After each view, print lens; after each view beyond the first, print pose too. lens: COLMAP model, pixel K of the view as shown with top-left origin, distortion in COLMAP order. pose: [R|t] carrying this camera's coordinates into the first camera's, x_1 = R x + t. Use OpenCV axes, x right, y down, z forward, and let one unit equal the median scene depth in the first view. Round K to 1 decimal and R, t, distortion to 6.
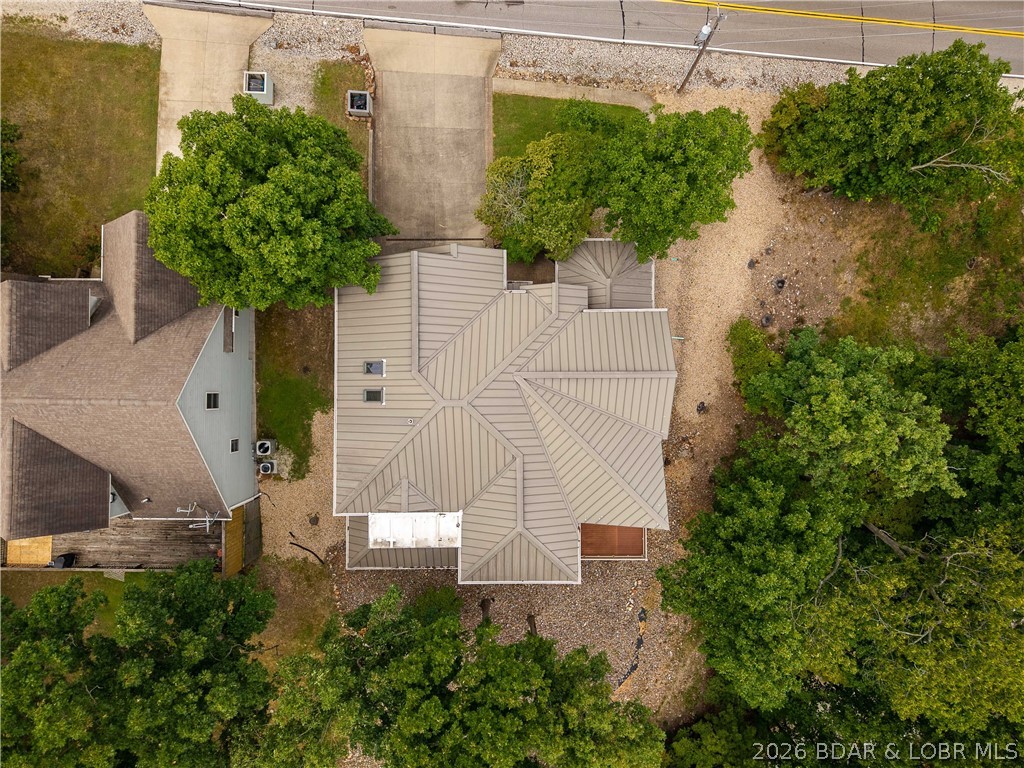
lens RADIAL K [[708.9, 0, 512.0], [0, 708.9, 384.0], [0, 0, 1]] dist [0.003251, -0.005728]
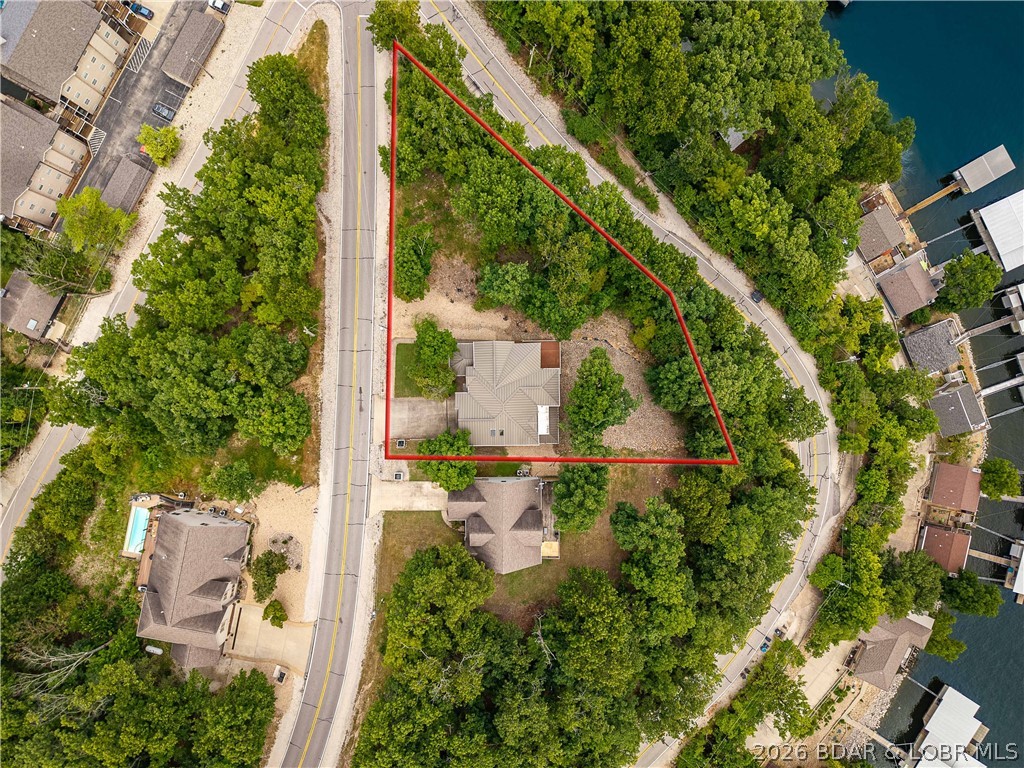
lens RADIAL K [[708.9, 0, 512.0], [0, 708.9, 384.0], [0, 0, 1]] dist [0.003251, -0.005728]
pose [[-0.011941, -0.999922, -0.003770, 0.037943], [0.999772, -0.012006, 0.017680, 0.009840], [-0.017724, -0.003558, 0.999837, -2.138770]]
